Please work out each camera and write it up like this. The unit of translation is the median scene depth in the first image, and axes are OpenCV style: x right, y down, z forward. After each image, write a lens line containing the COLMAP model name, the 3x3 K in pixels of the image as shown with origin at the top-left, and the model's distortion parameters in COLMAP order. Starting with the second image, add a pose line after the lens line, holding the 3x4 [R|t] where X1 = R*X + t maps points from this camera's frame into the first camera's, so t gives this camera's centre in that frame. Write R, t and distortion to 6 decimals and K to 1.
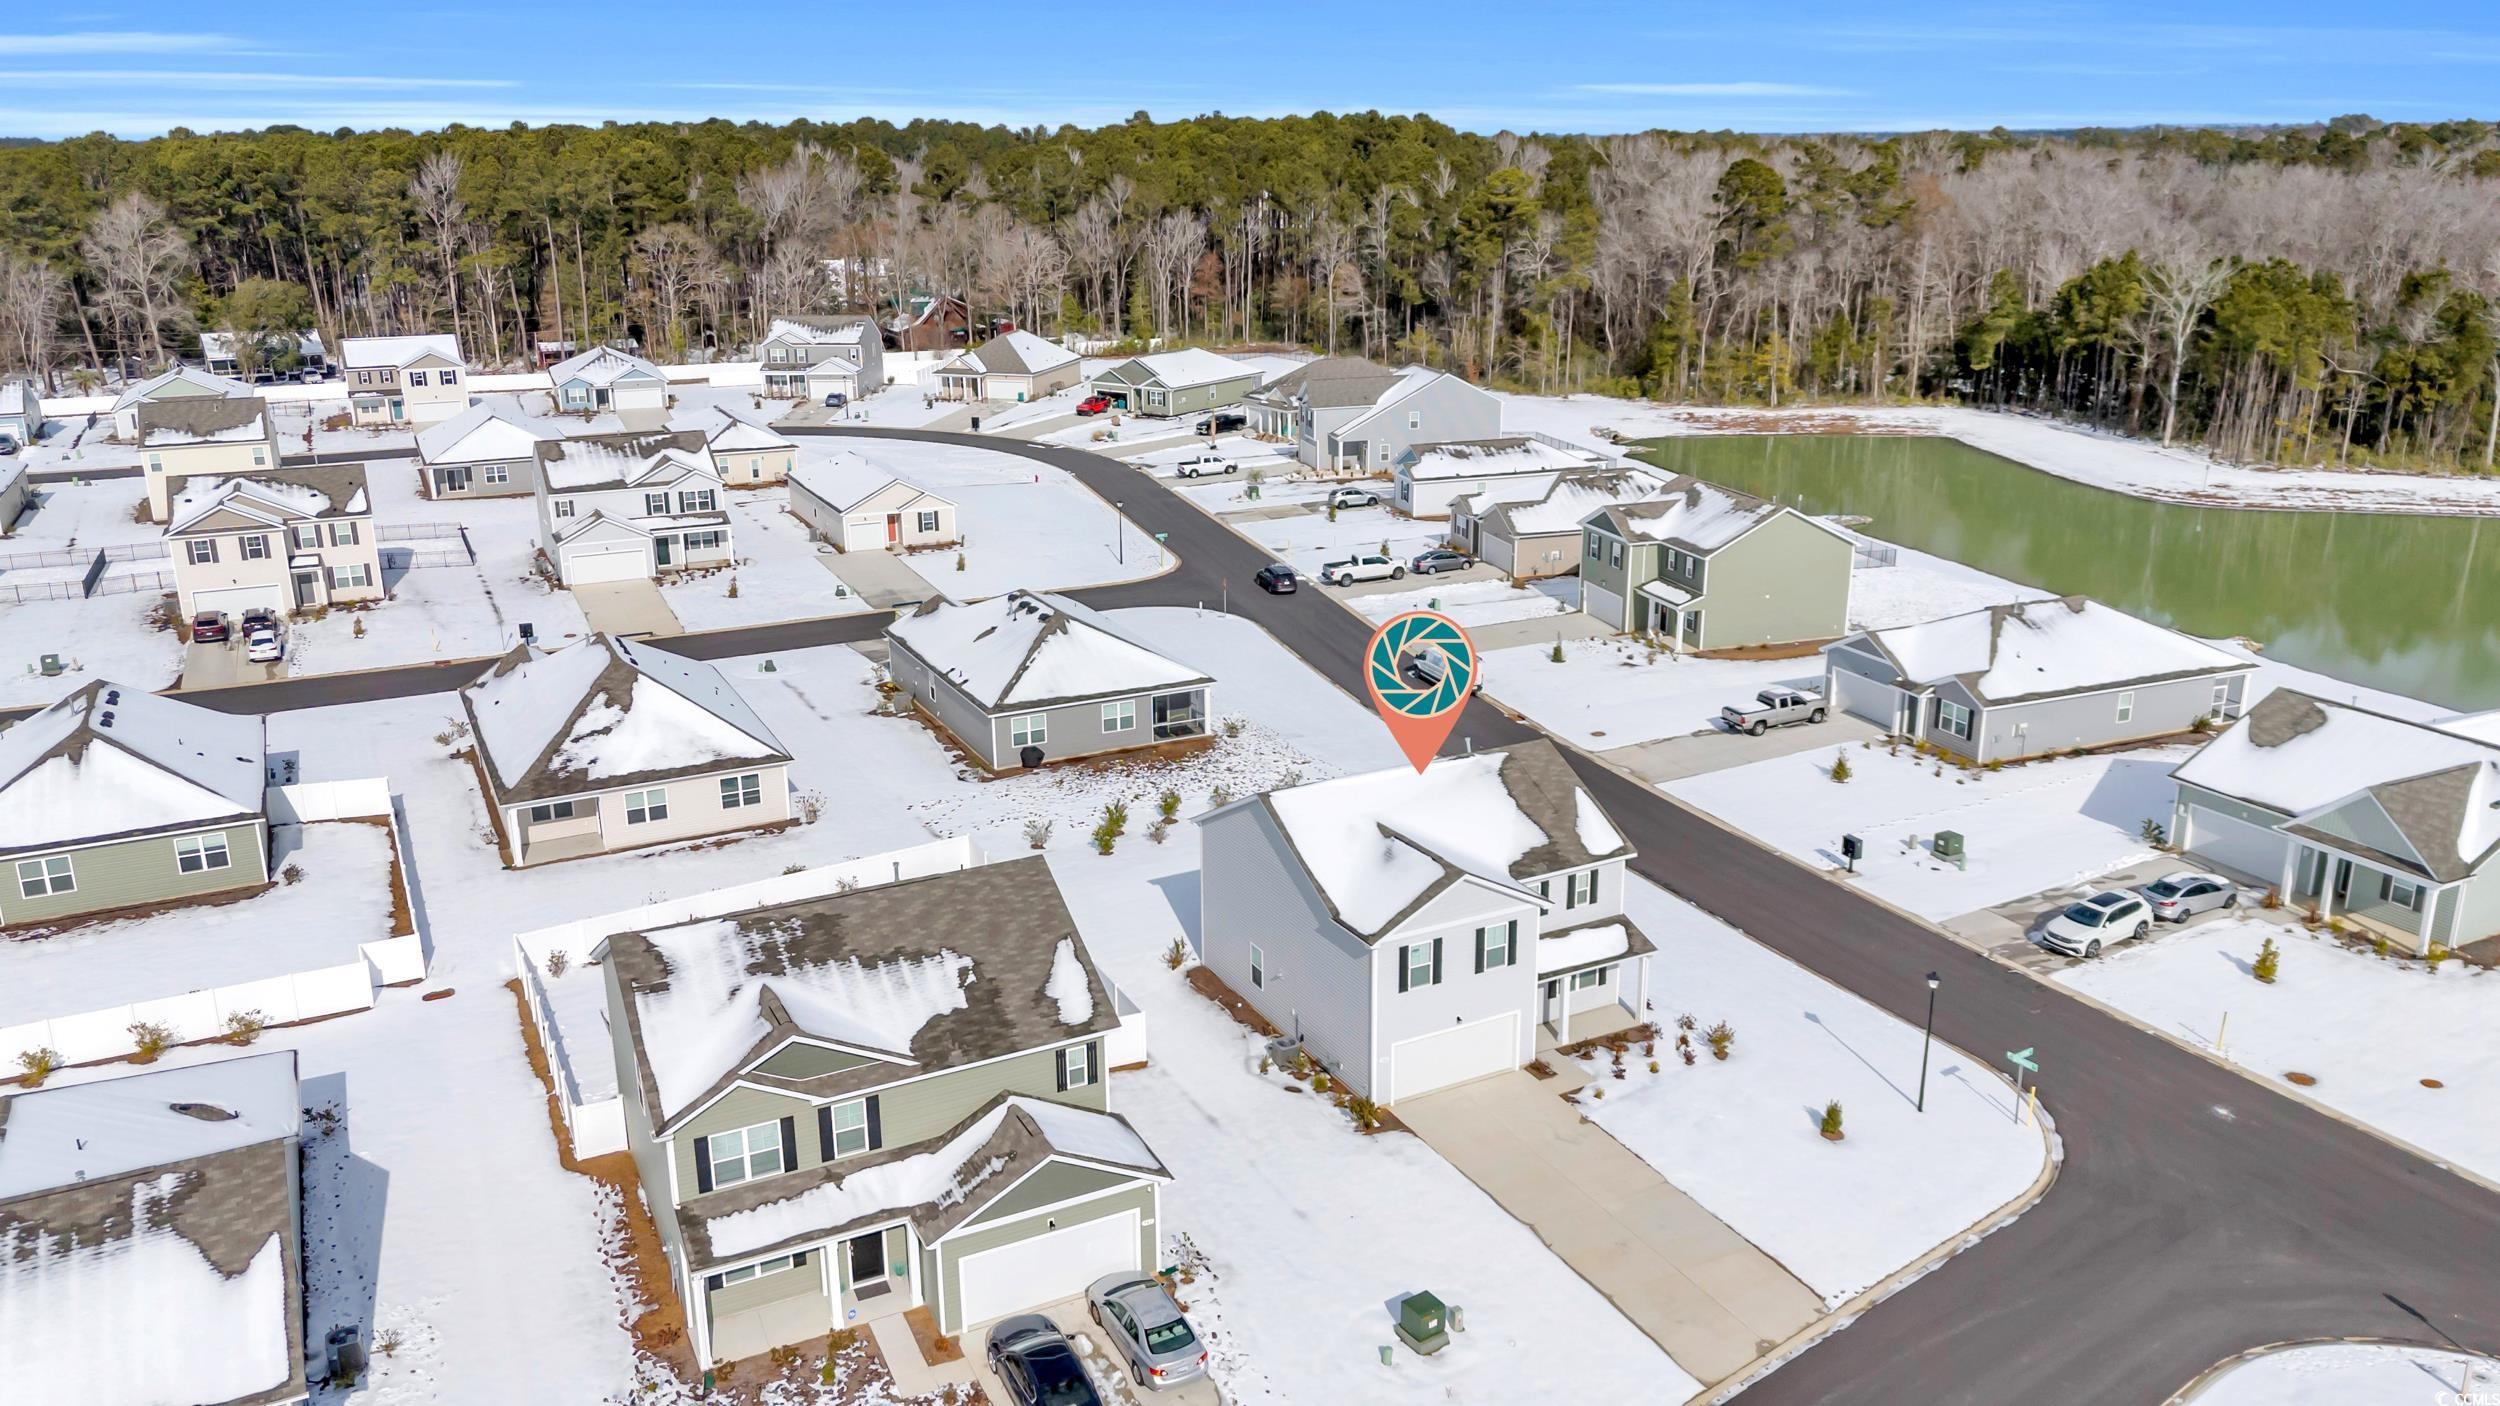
lens RADIAL K [[1832.5, 0, 1260.5], [0, 1832.5, 707.2], [0, 0, 1]] dist [0.083049, -0.086436]
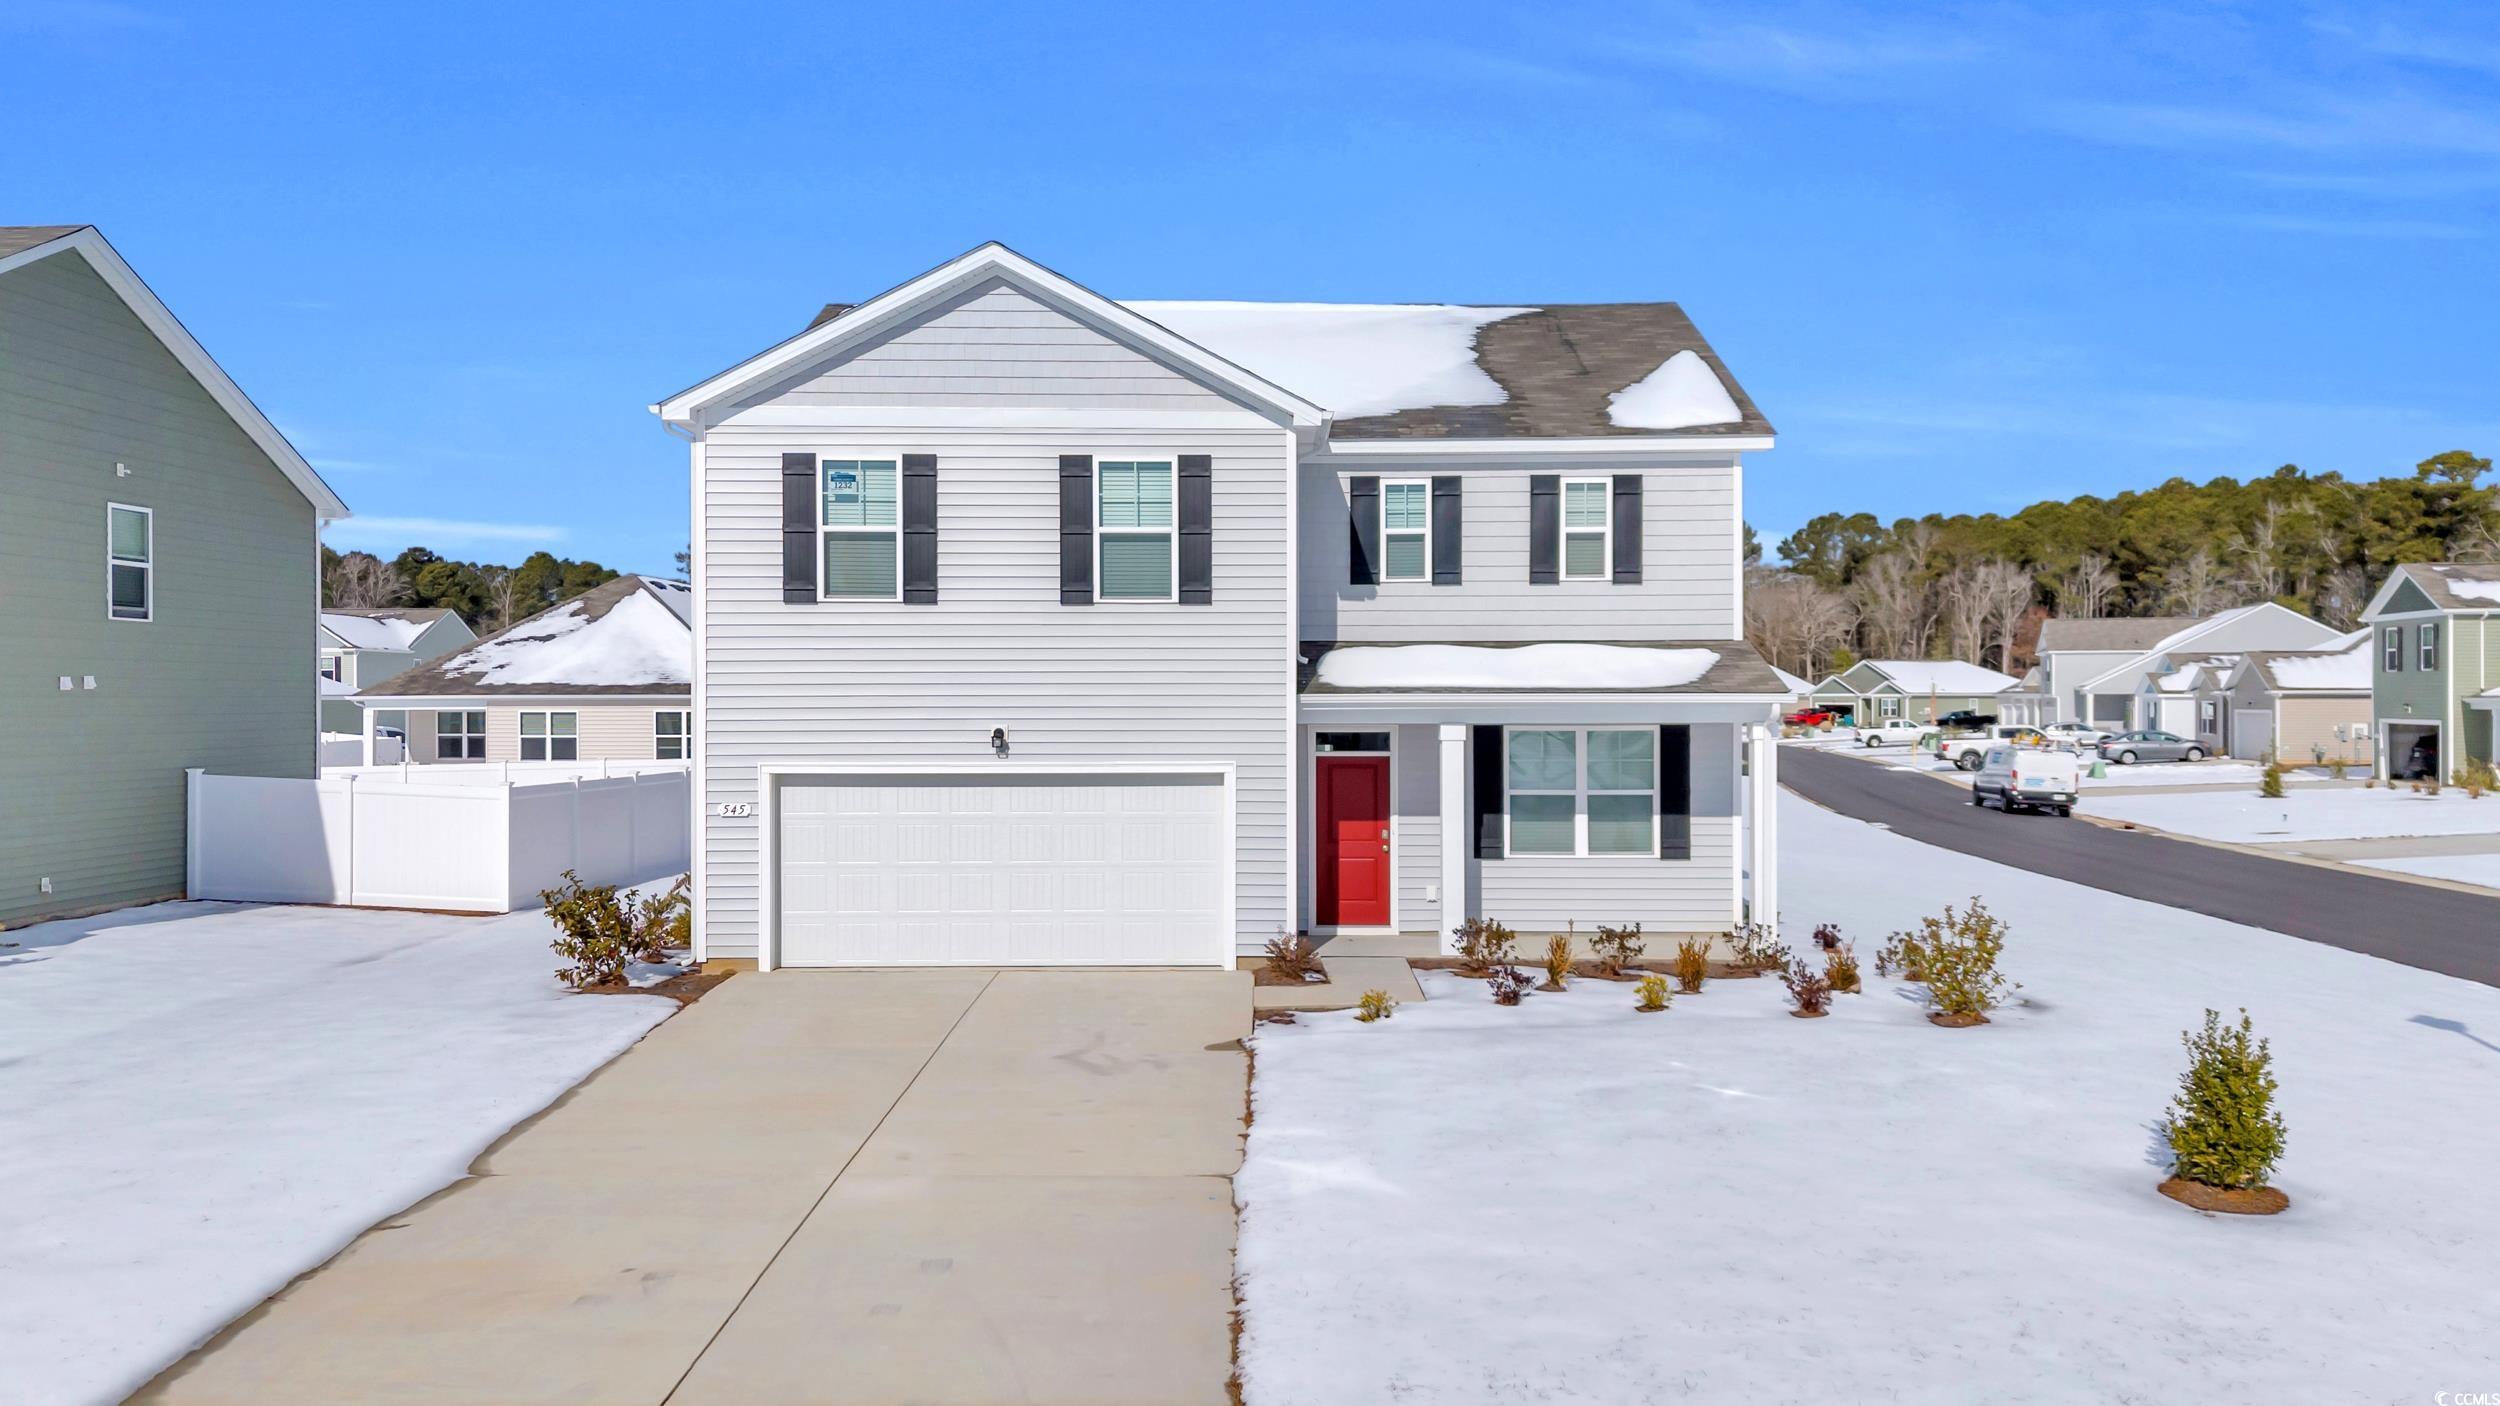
lens RADIAL K [[1832.5, 0, 1260.5], [0, 1832.5, 707.2], [0, 0, 1]] dist [0.083049, -0.086436]
pose [[0.876569, 0.009353, -0.481185, 0.217874], [-0.147634, 0.956835, -0.250343, 0.170627], [0.458073, 0.290482, 0.840112, 0.531455]]
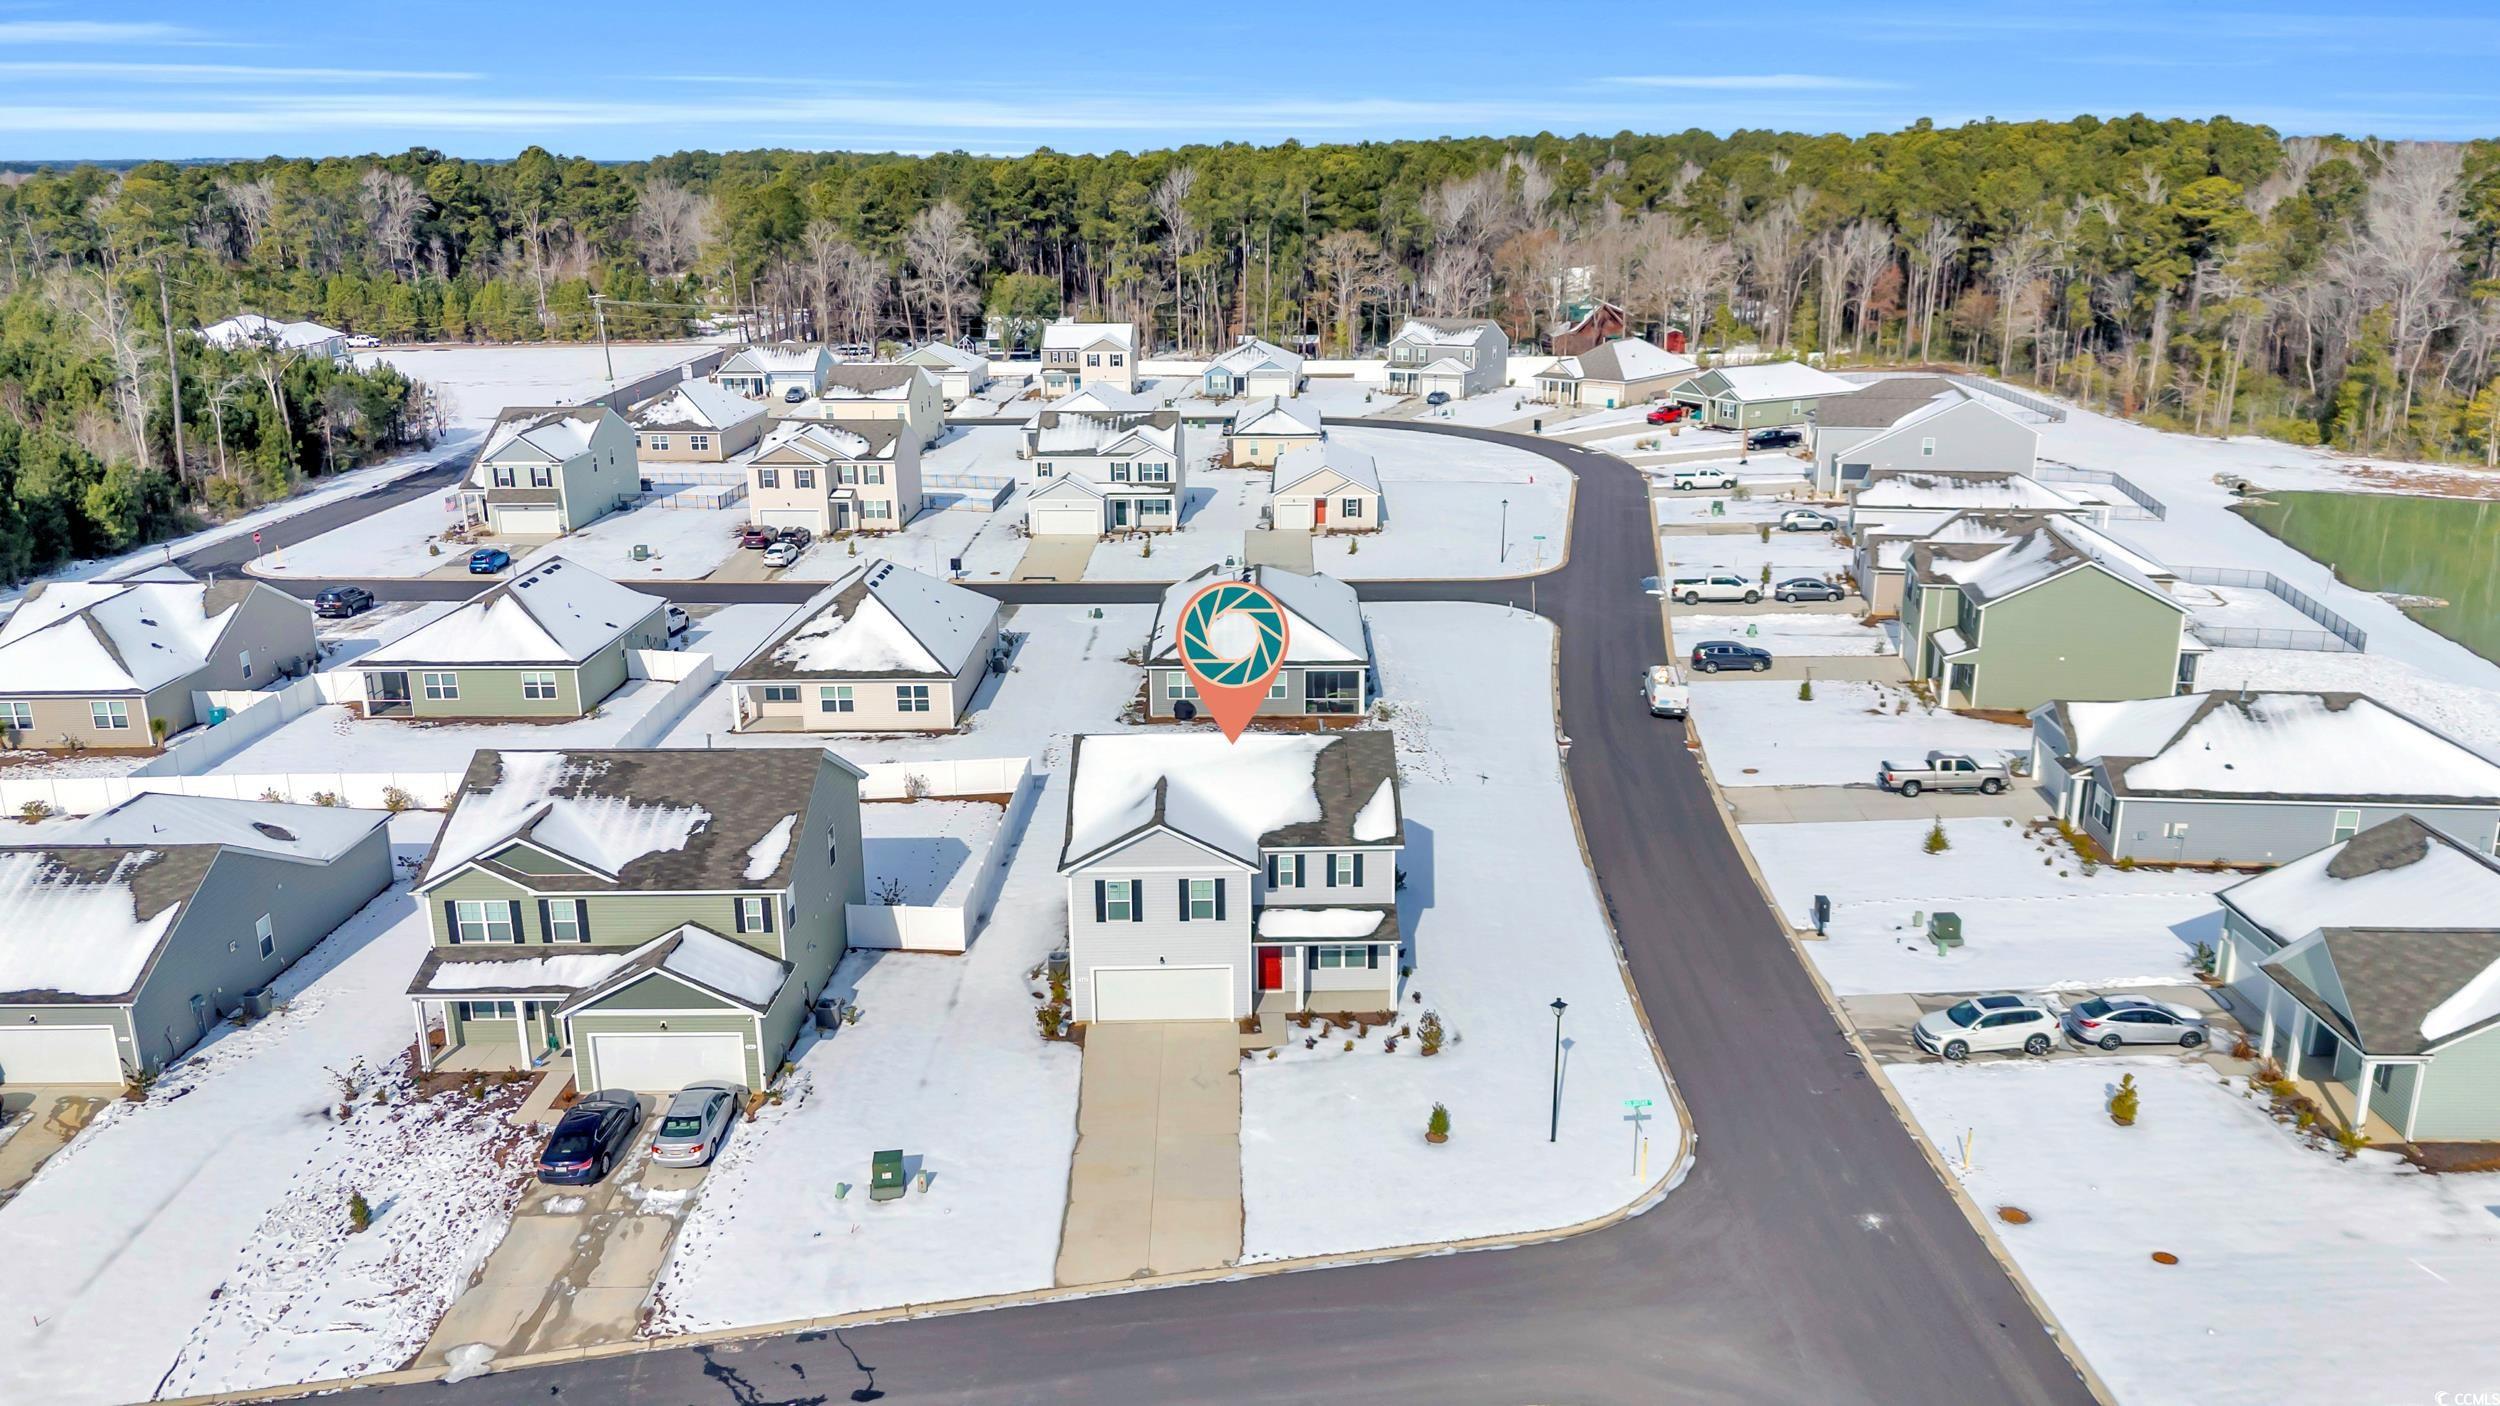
lens RADIAL K [[1832.5, 0, 1260.5], [0, 1832.5, 707.2], [0, 0, 1]] dist [0.083049, -0.086436]
pose [[0.887220, 0.132663, -0.441861, 0.441795], [-0.135068, 0.990490, 0.026176, -0.010415], [0.441132, 0.036457, 0.896702, 0.032917]]
